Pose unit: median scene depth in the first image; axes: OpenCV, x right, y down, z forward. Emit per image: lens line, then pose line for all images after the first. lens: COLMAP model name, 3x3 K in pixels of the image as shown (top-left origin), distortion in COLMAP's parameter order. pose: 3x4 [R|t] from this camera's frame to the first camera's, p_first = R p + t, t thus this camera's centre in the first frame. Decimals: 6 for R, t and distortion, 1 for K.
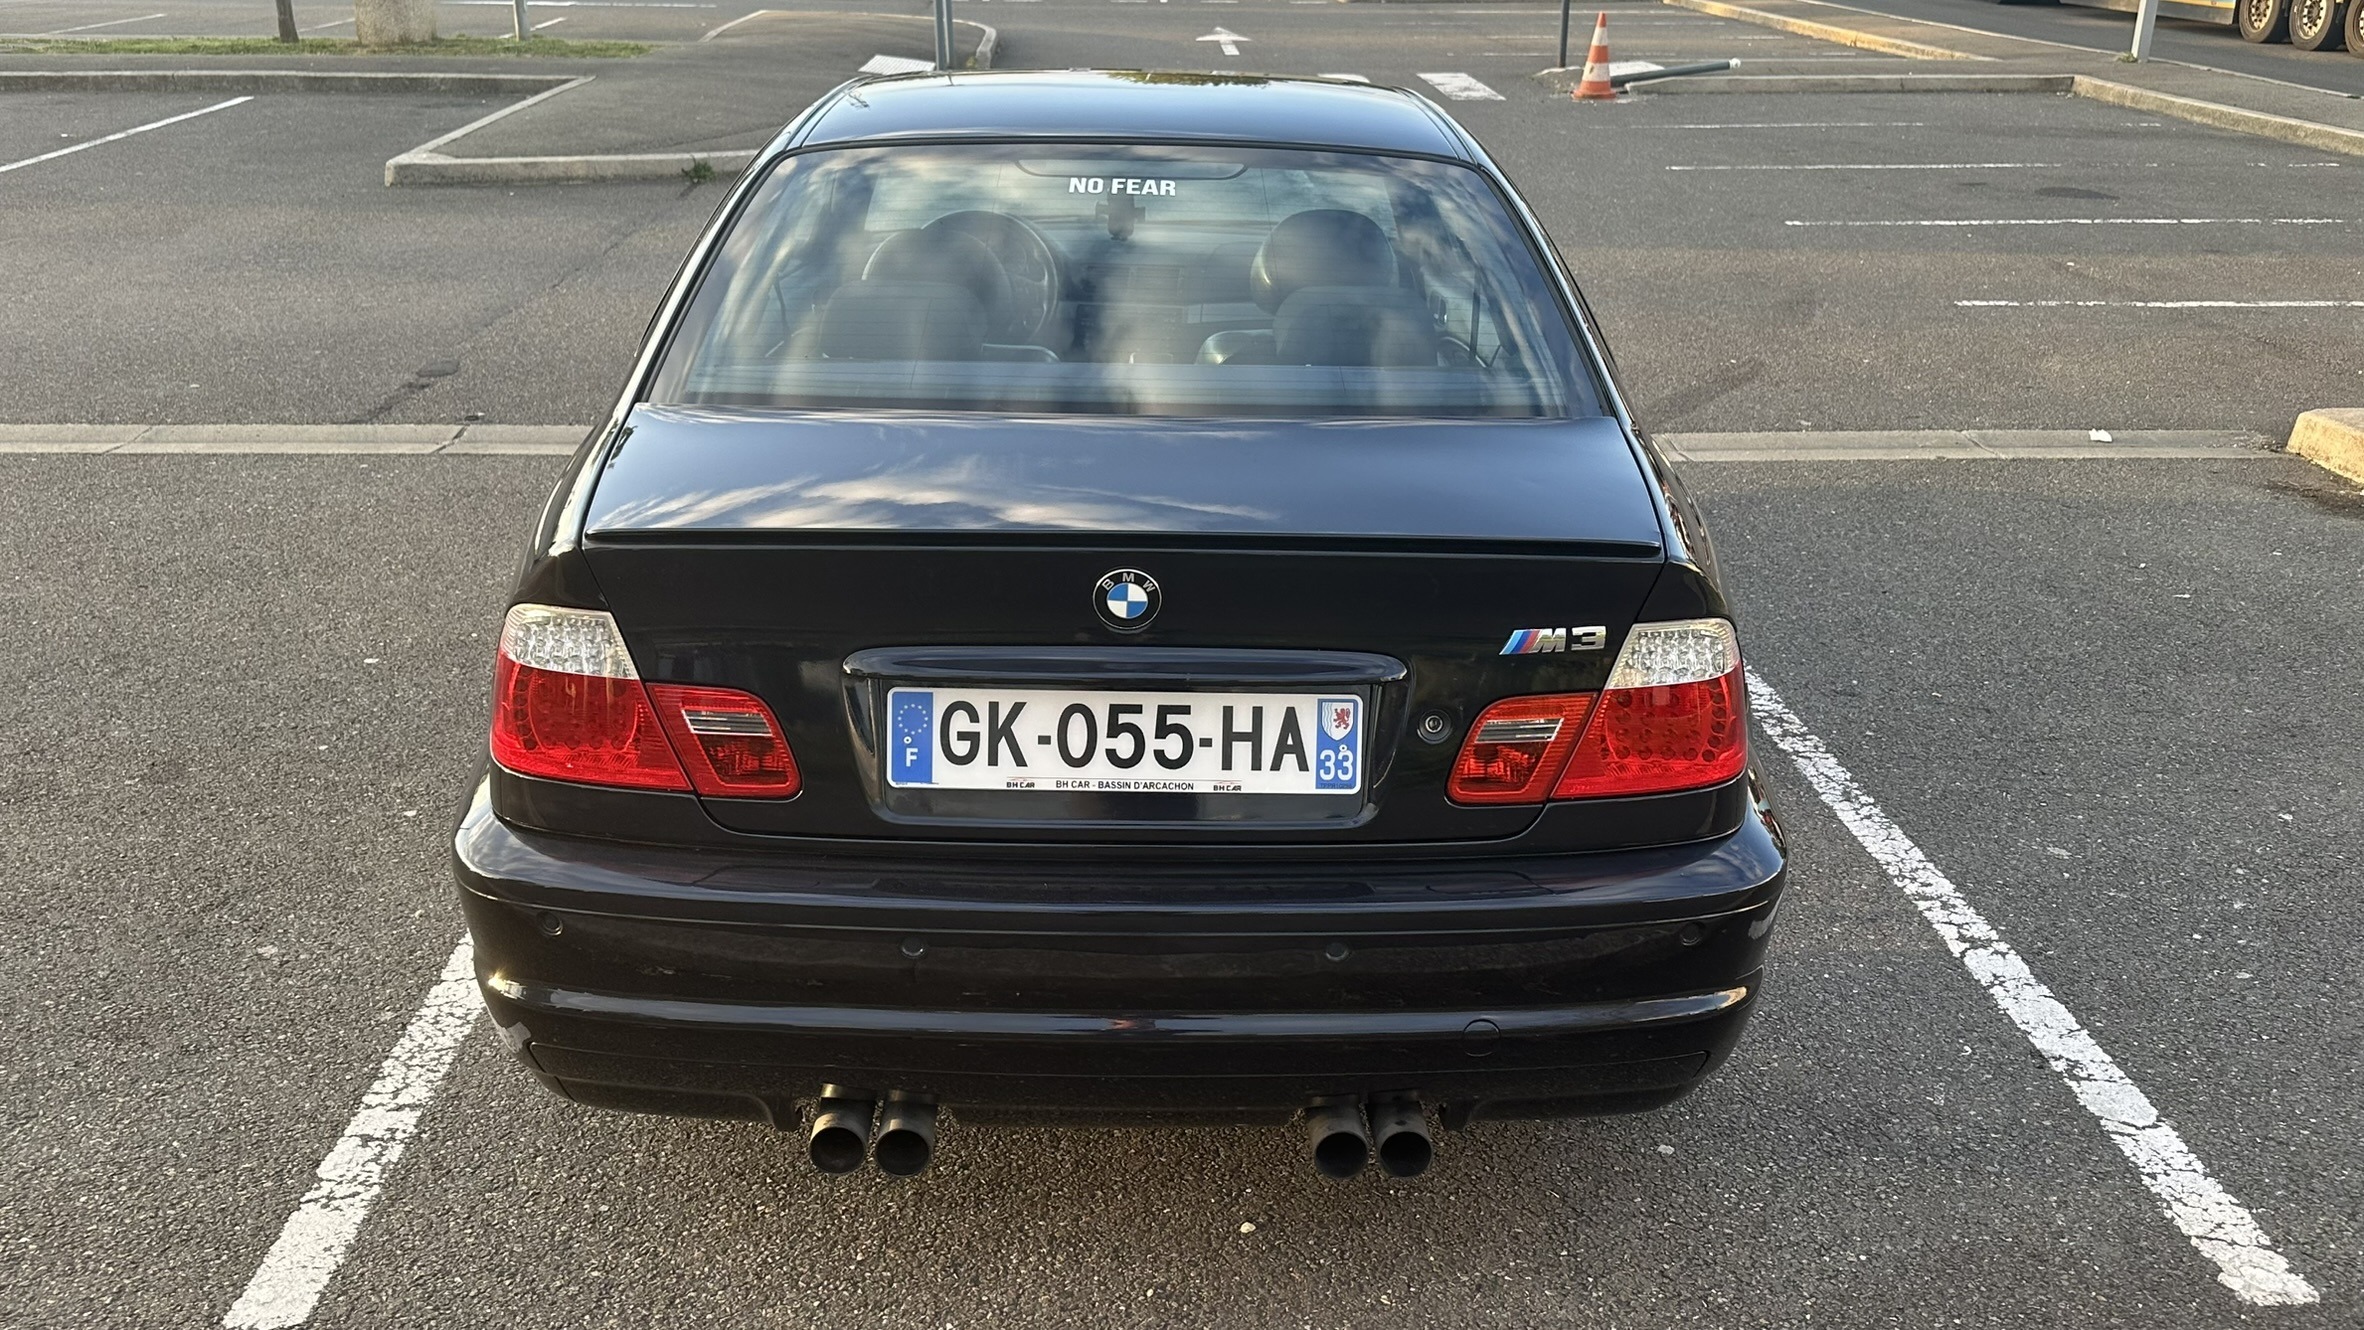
lens RADIAL K [[2059.5, 0, 1182.0], [0, 2059.5, 665.0], [0, 0, 1]] dist [0.064790, -0.118334]
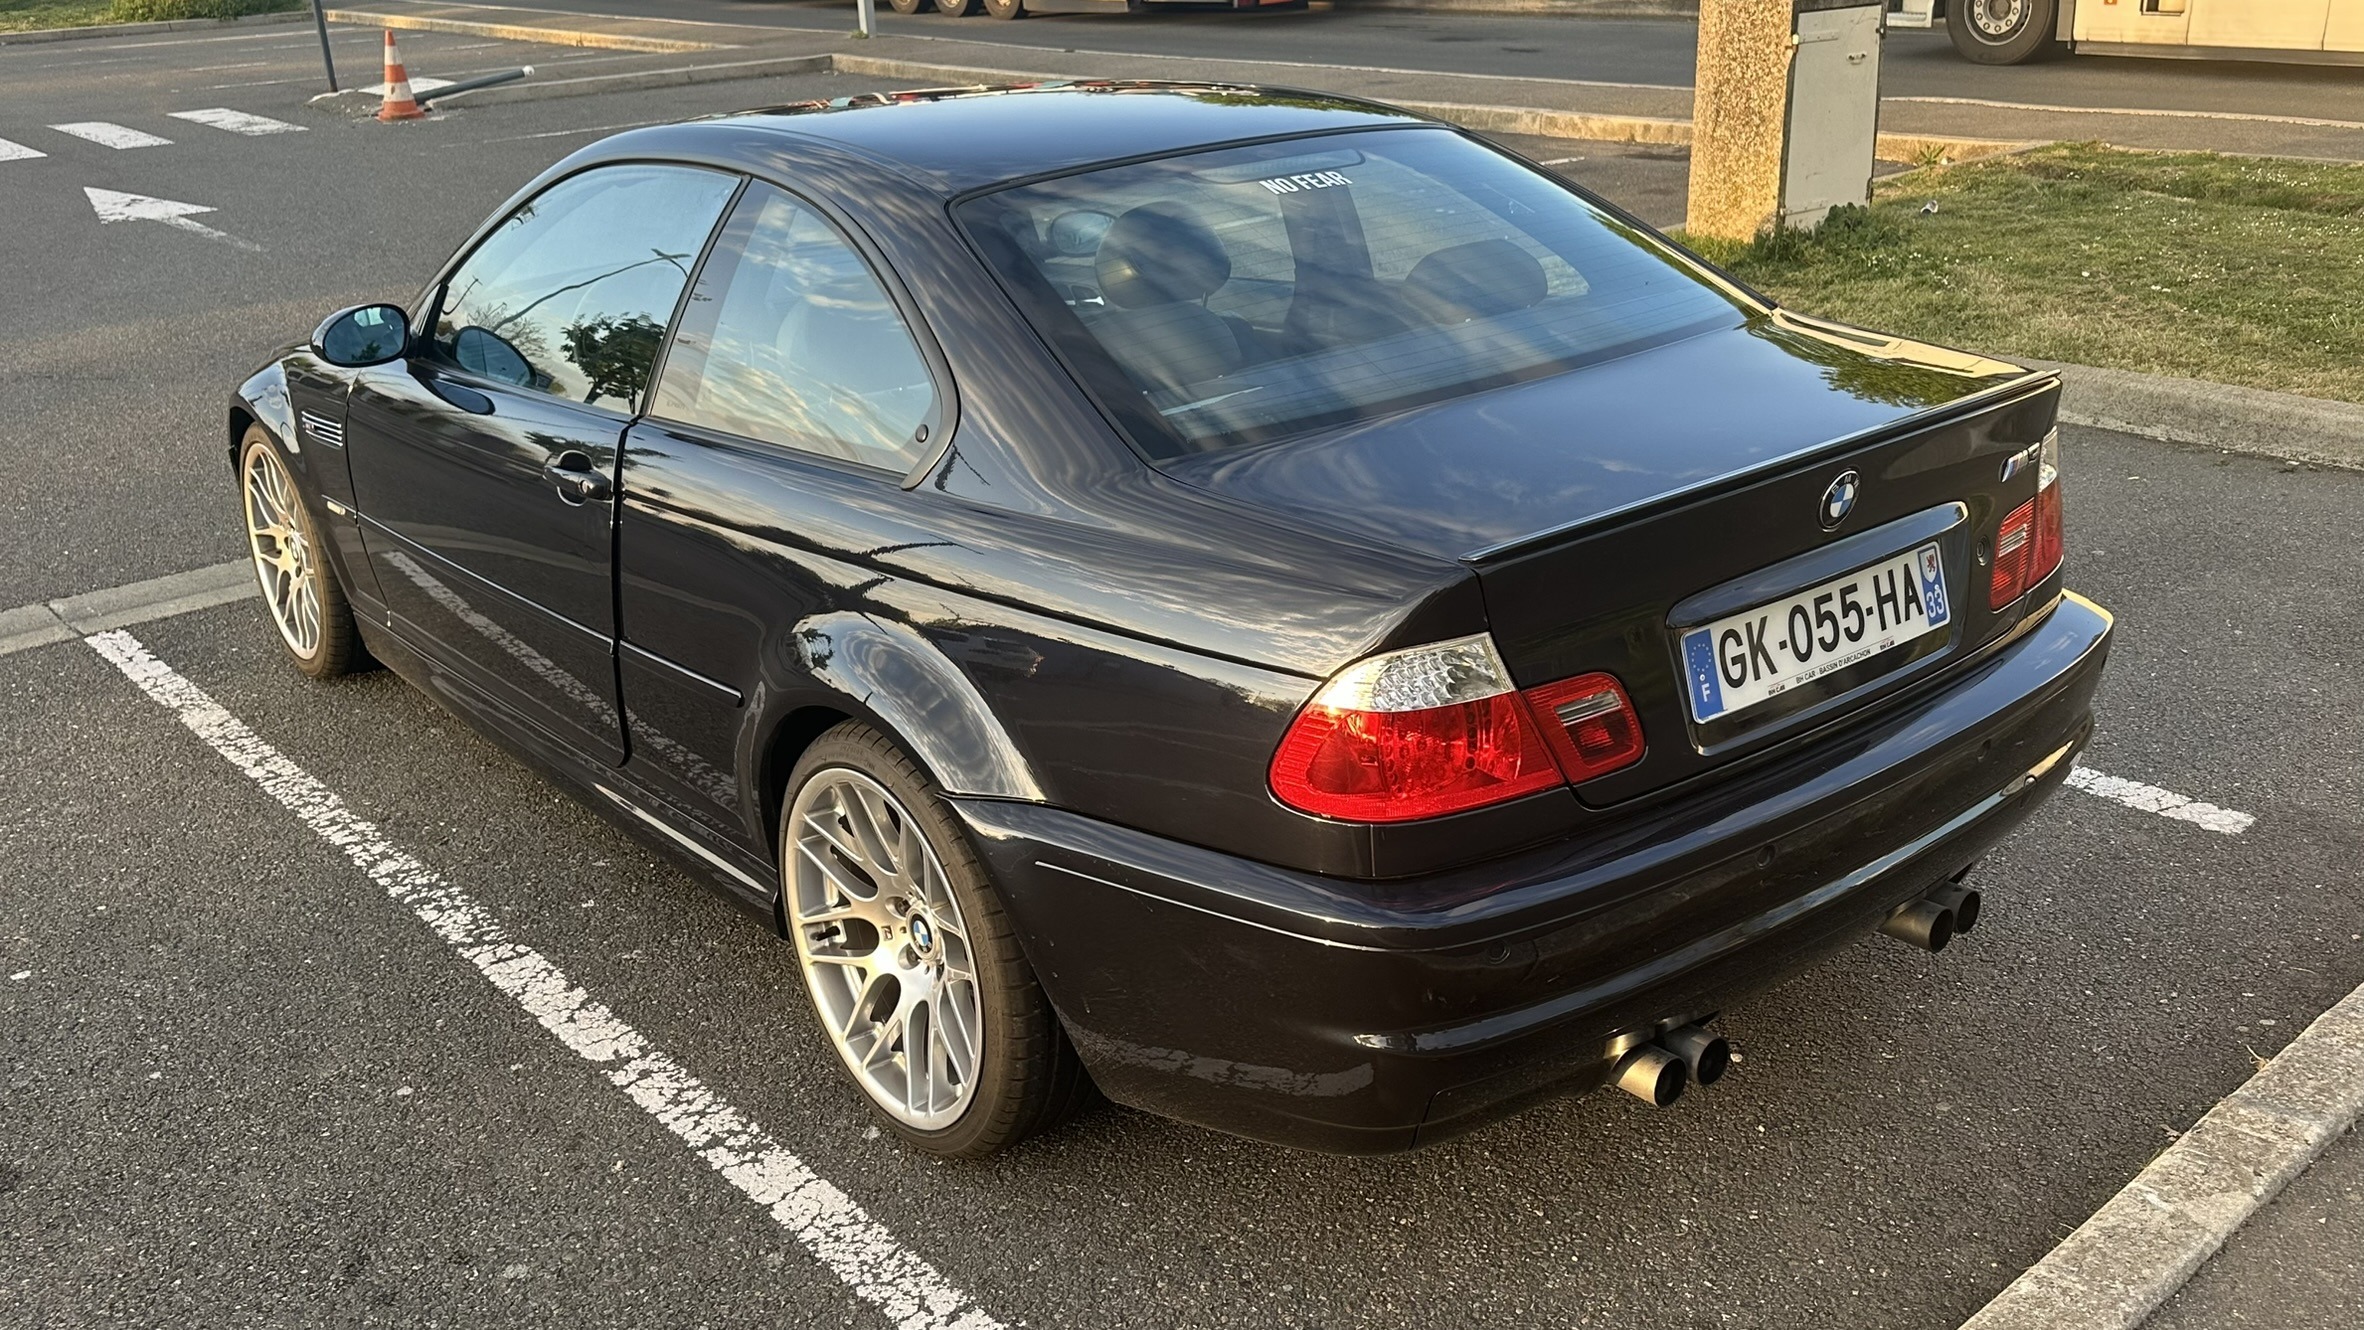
lens RADIAL K [[2059.5, 0, 1182.0], [0, 2059.5, 665.0], [0, 0, 1]] dist [0.064790, -0.118334]
pose [[0.772543, -0.259178, 0.579659, -0.963848], [0.260069, 0.961972, 0.083511, -0.130132], [-0.579260, 0.086236, 0.810569, 0.285830]]
